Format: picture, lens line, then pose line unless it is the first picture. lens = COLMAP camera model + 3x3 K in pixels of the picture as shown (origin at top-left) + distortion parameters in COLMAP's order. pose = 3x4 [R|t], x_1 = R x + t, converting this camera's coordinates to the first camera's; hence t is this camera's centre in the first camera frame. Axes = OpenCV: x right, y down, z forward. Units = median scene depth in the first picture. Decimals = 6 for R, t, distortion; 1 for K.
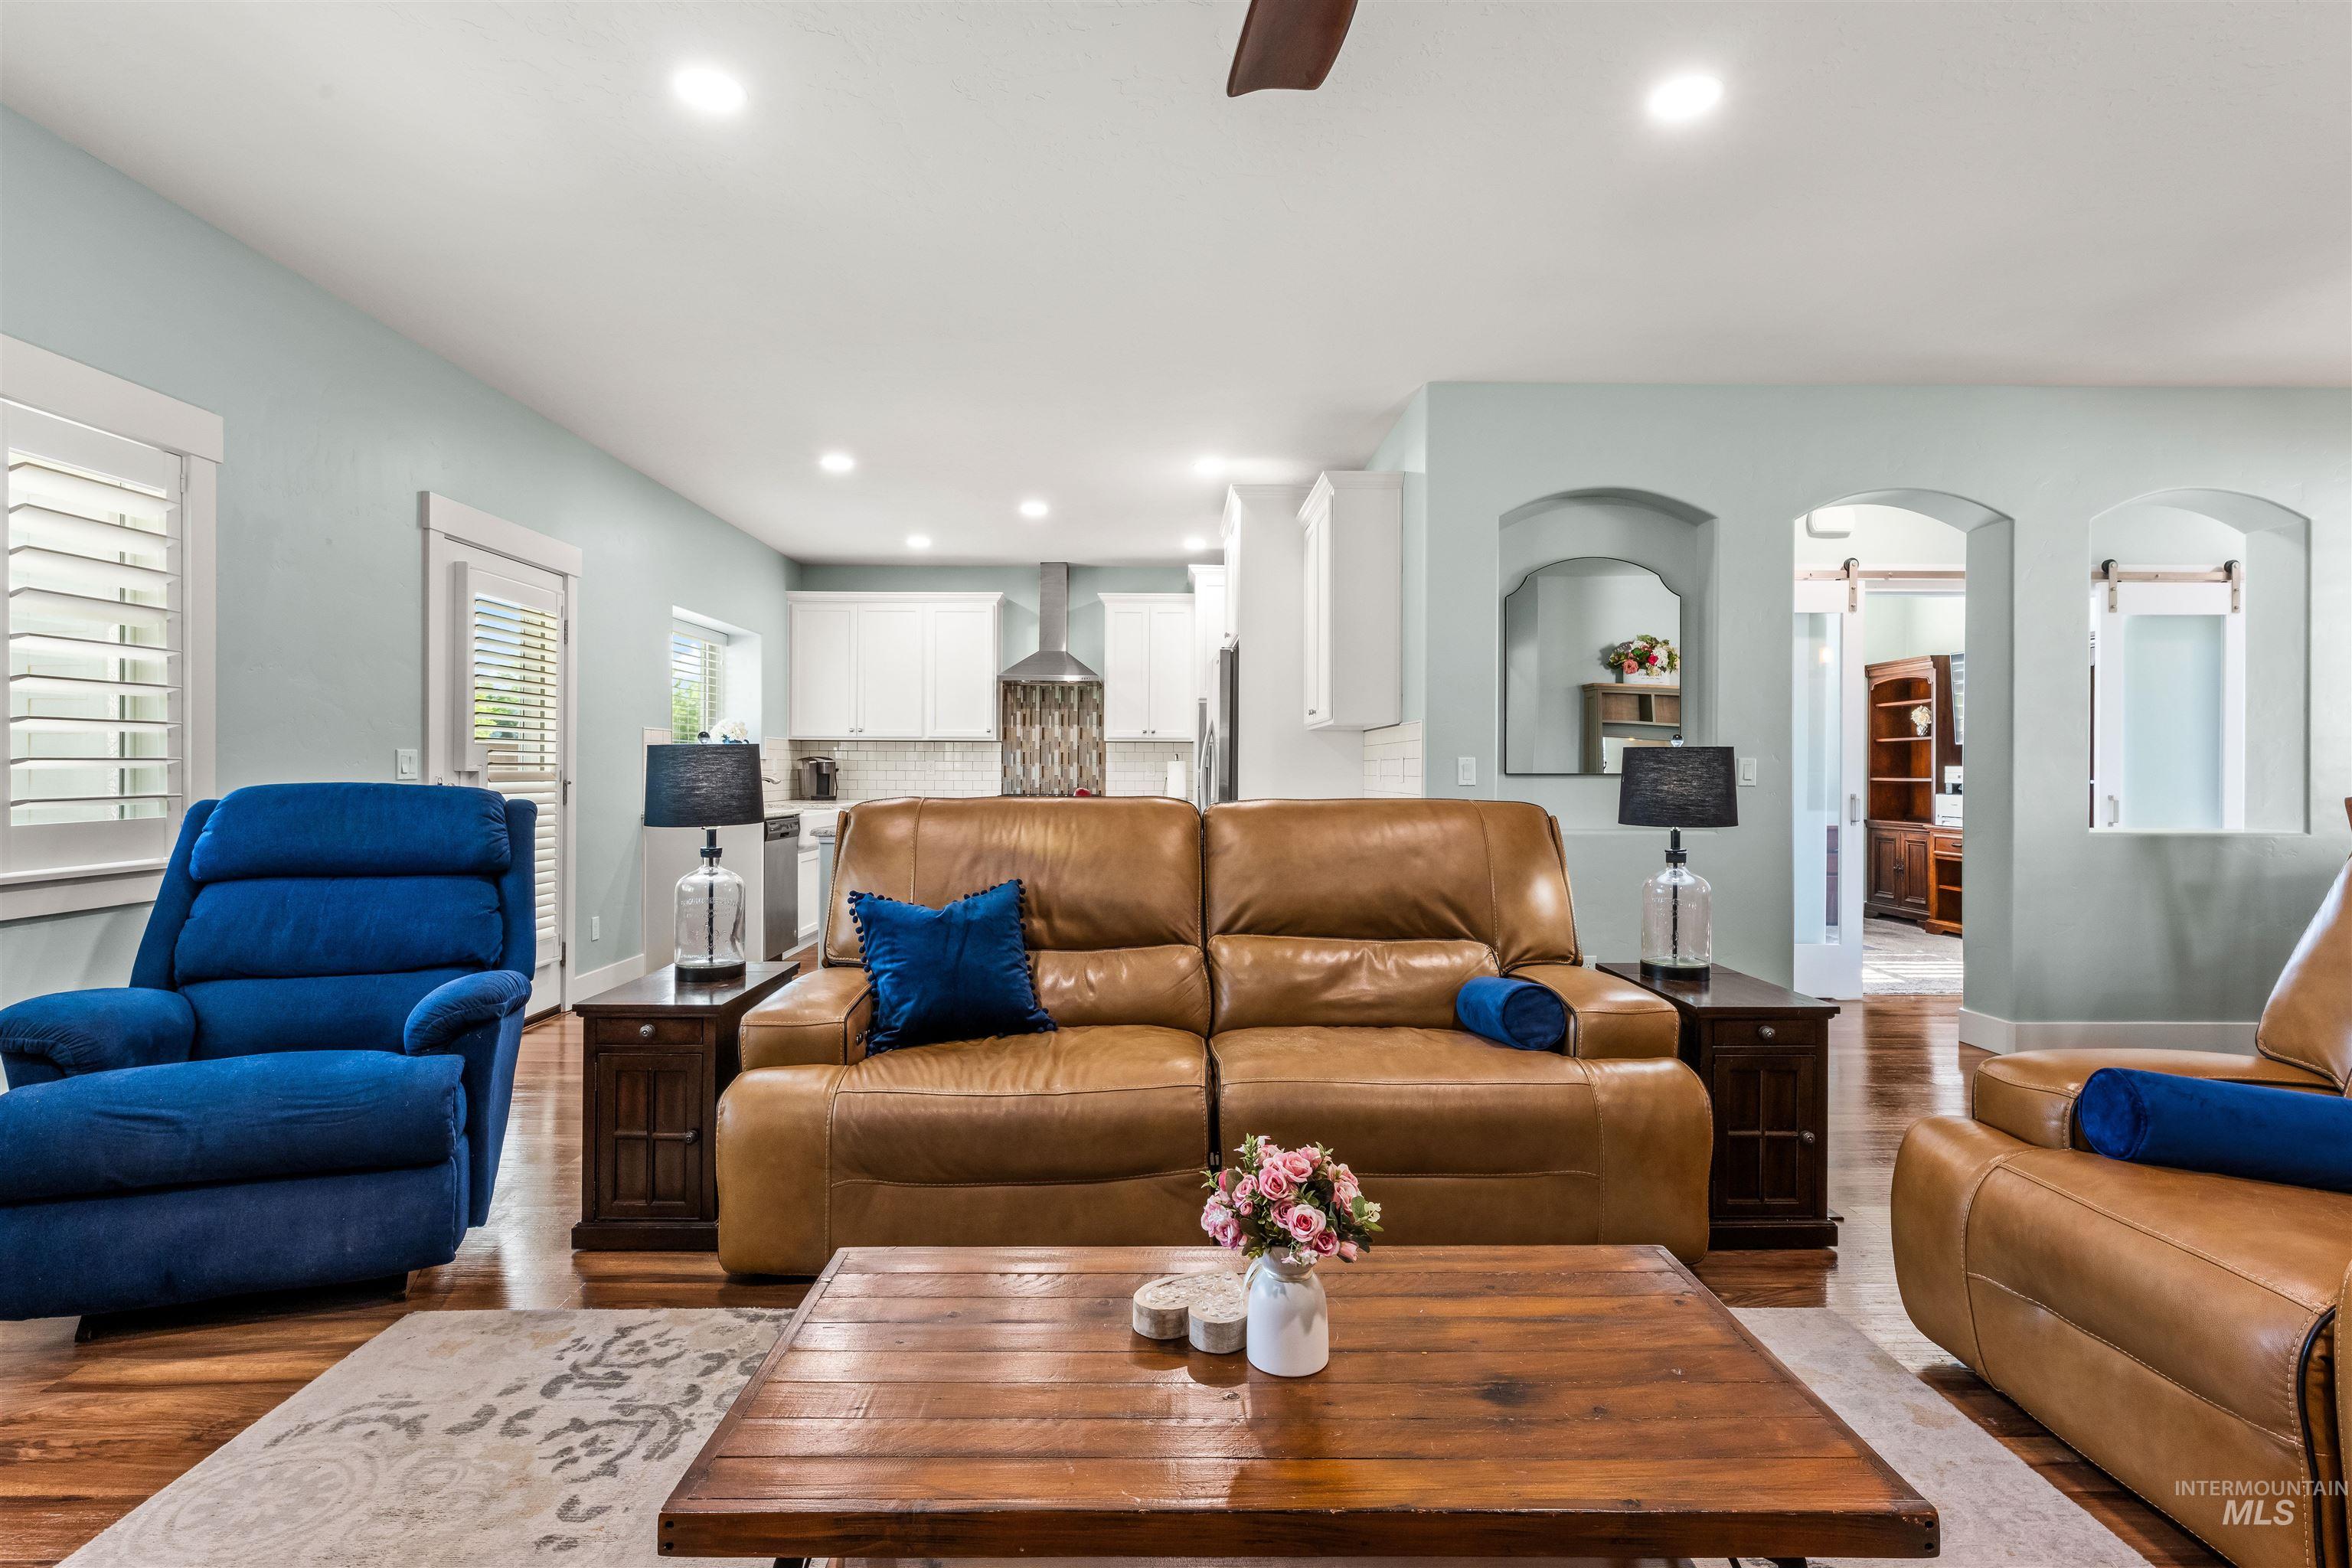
lens RADIAL K [[1144.7, 0, 1176.0], [0, 1144.7, 784.0], [0, 0, 1]] dist [-0.002007, -0.000543]
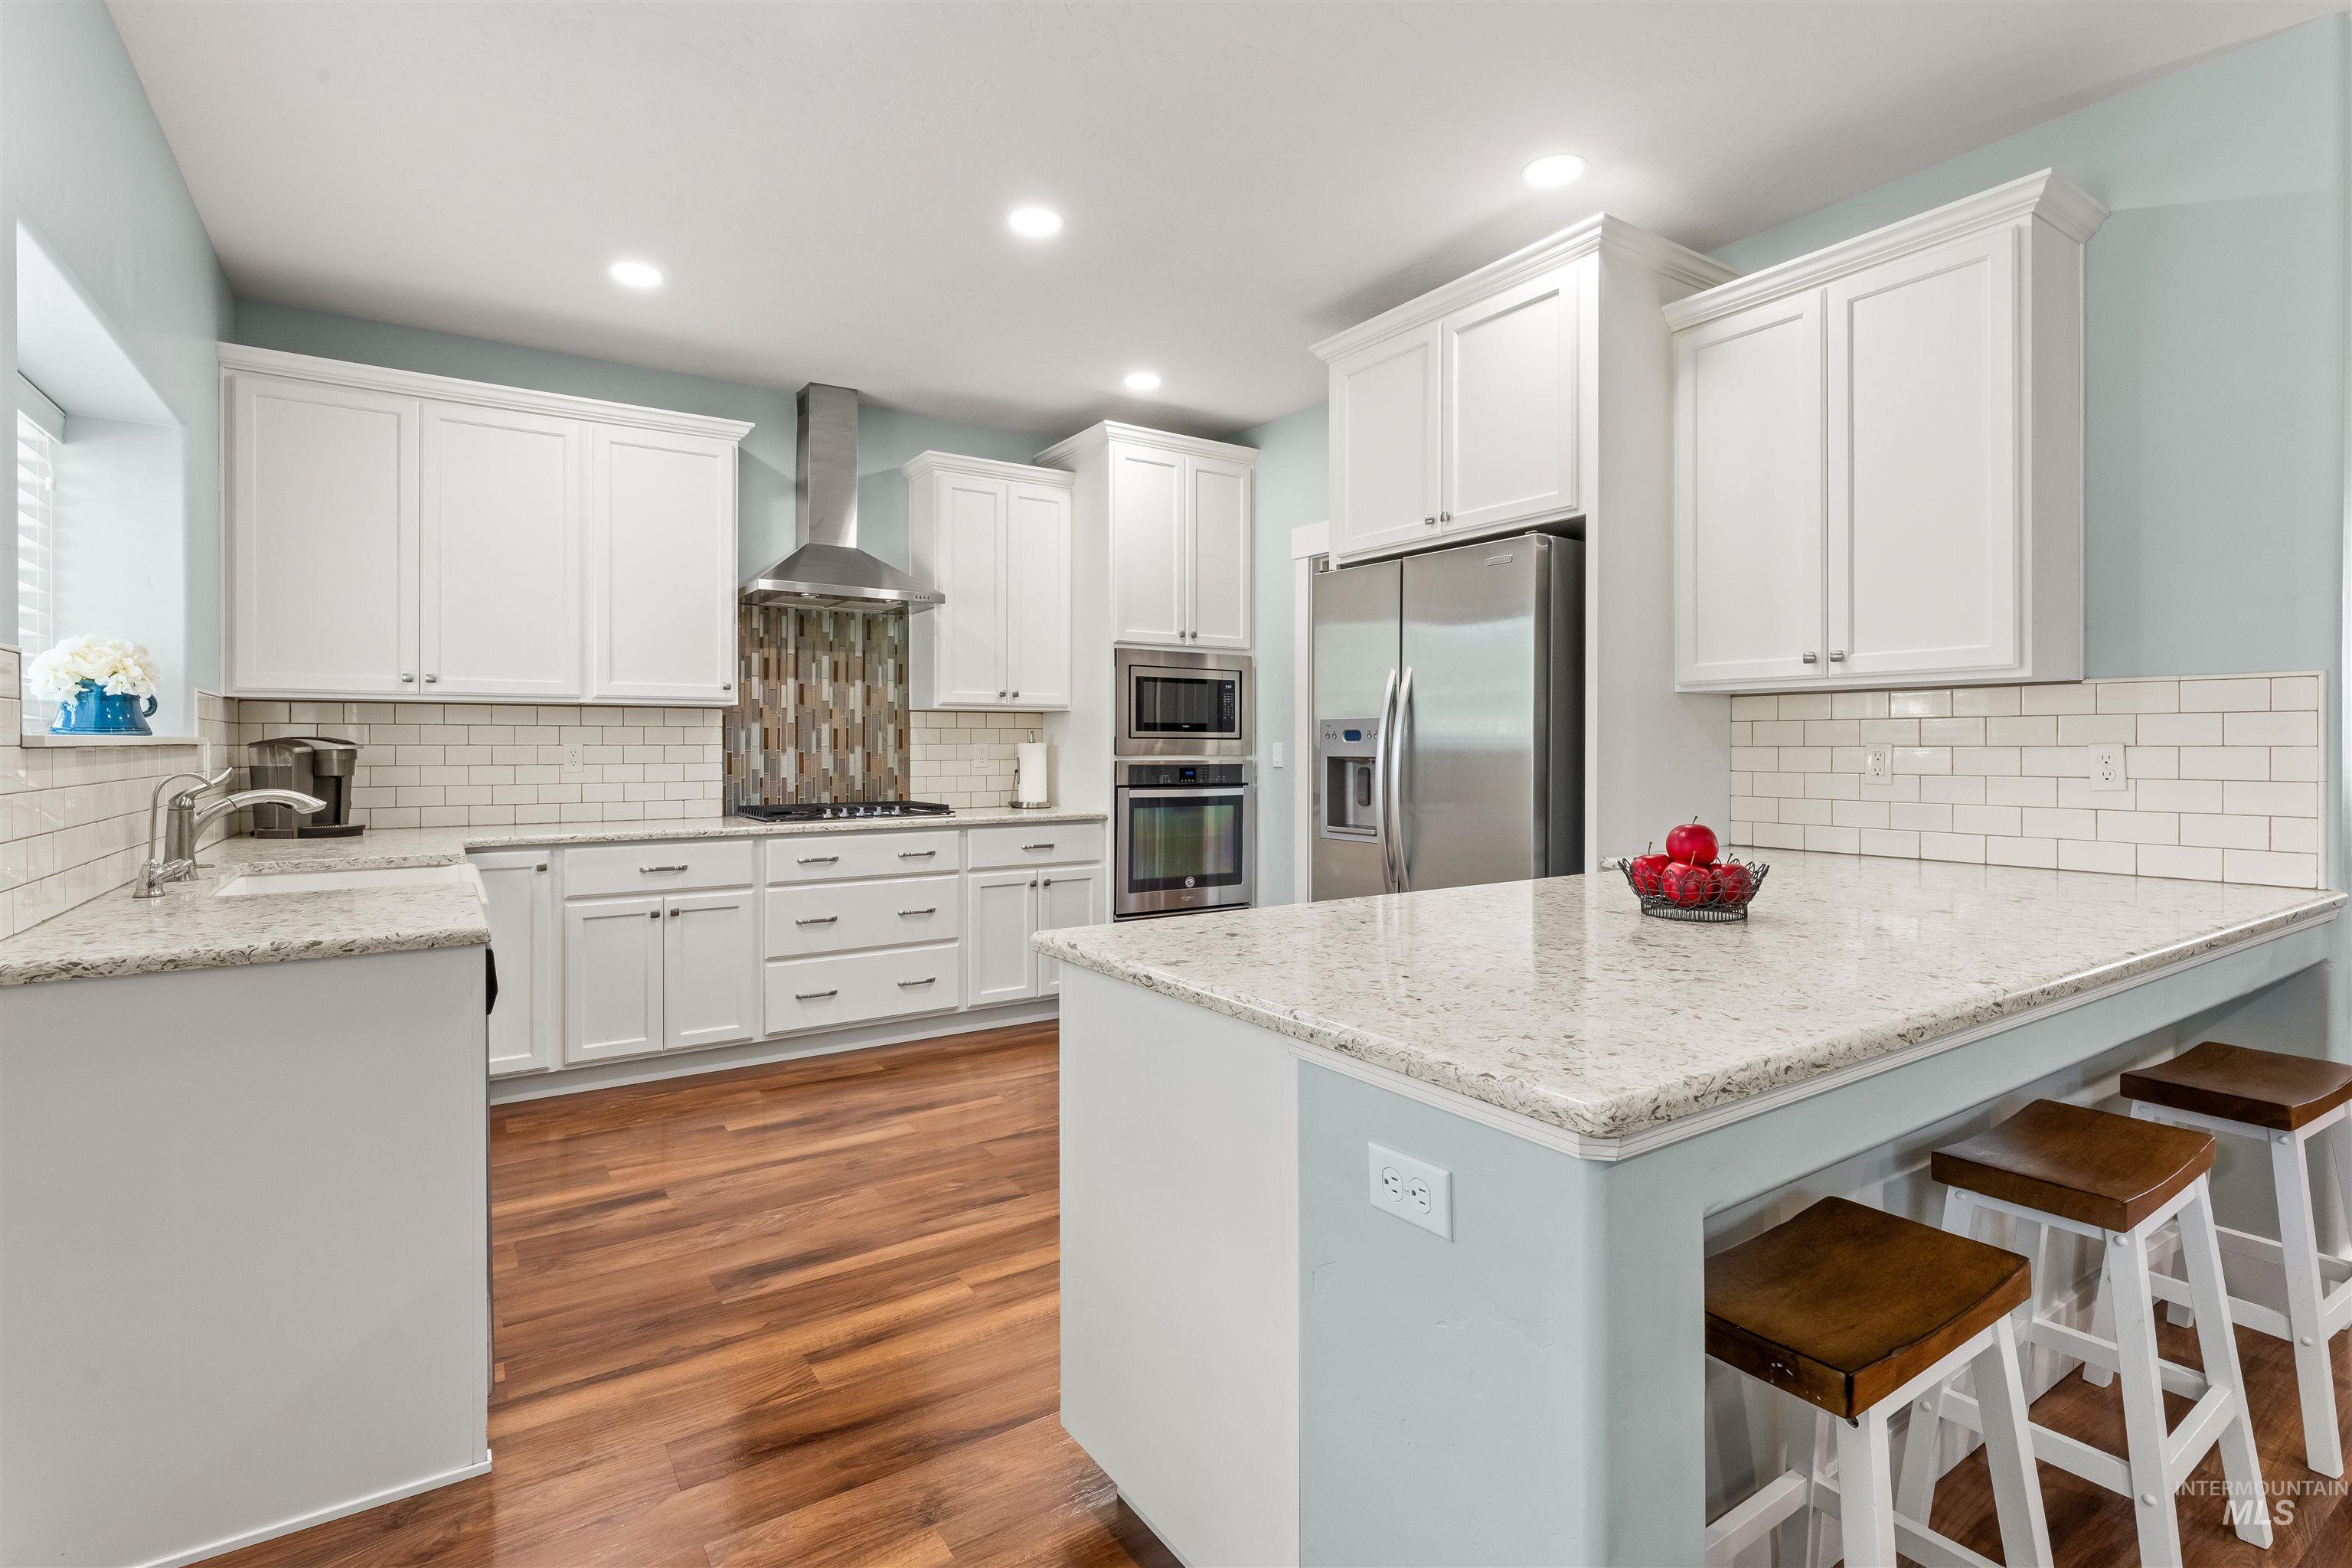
lens RADIAL K [[1104.4, 0, 1166.2], [0, 1104.4, 739.6], [0, 0, 1]] dist [0.001130, -0.000220]
pose [[0.836878, -0.002524, 0.547383, -0.261926], [0.010709, 0.999873, -0.011761, -0.013913], [-0.547284, 0.015705, 0.836799, 0.454714]]
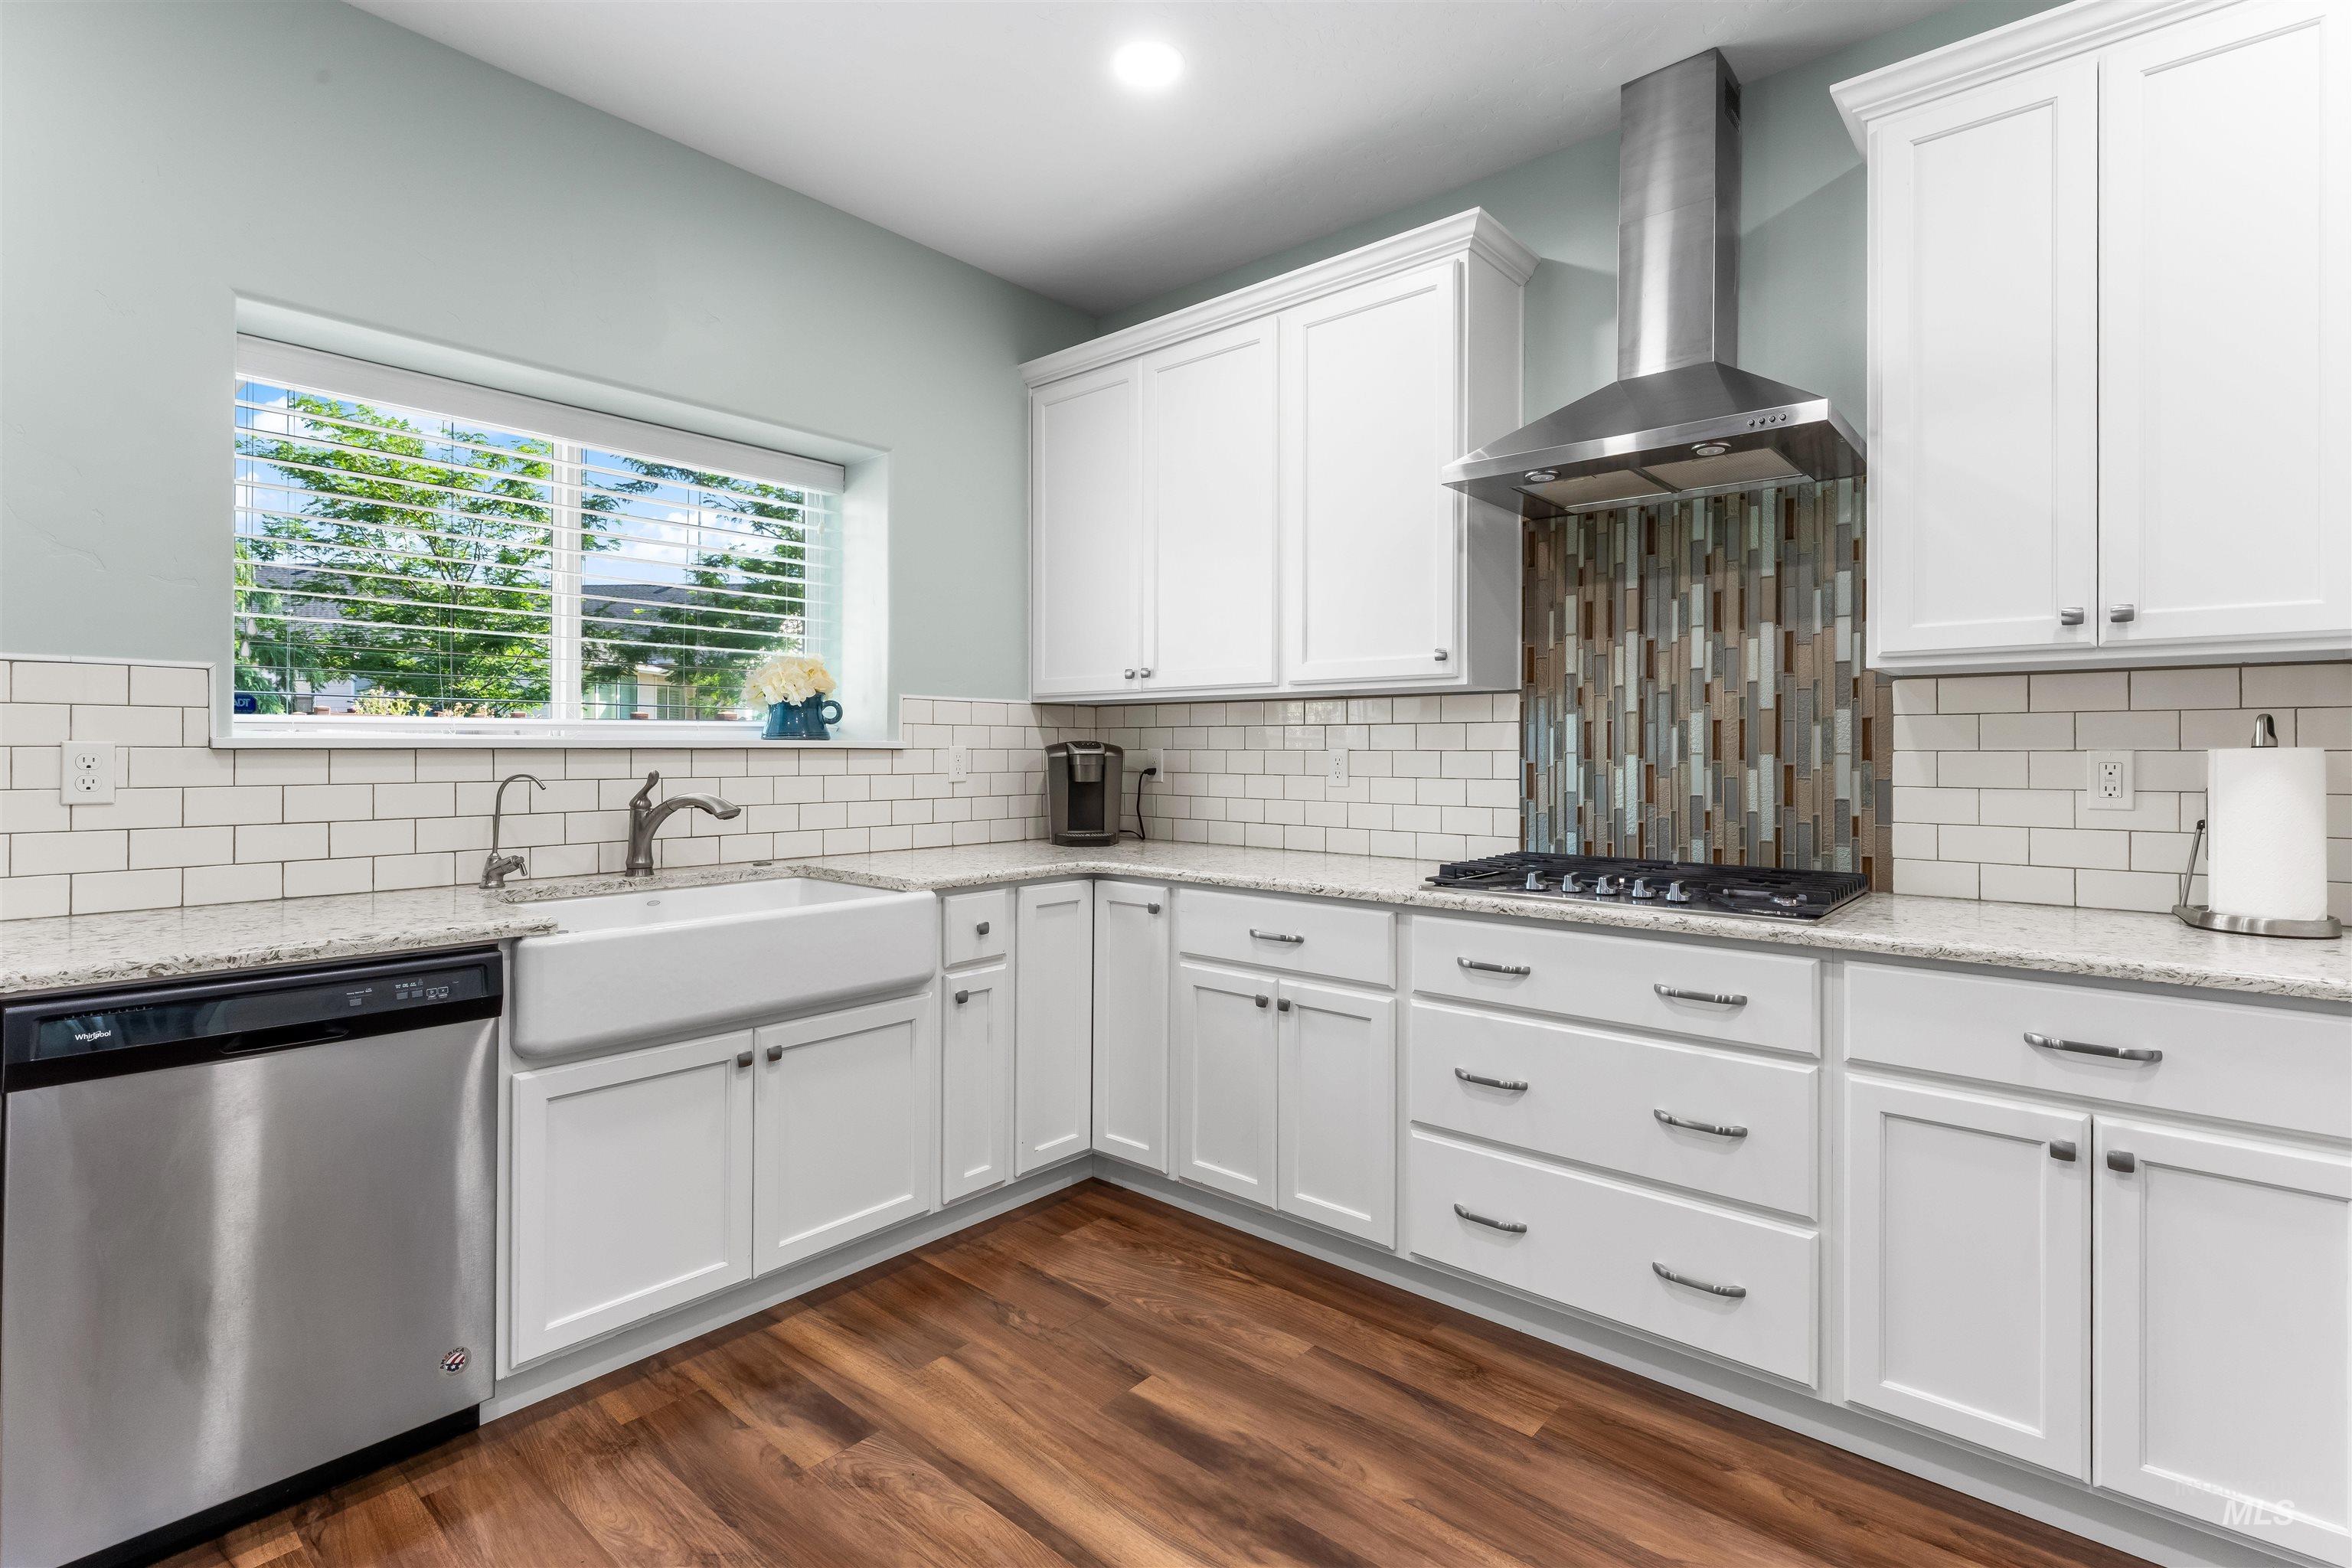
lens RADIAL K [[1104.4, 0, 1166.2], [0, 1104.4, 739.6], [0, 0, 1]] dist [0.001130, -0.000220]
pose [[0.748904, -0.008416, -0.662625, -0.017004], [-0.007238, 0.999756, -0.020878, -0.015532], [0.662639, 0.020431, 0.748660, 0.692750]]
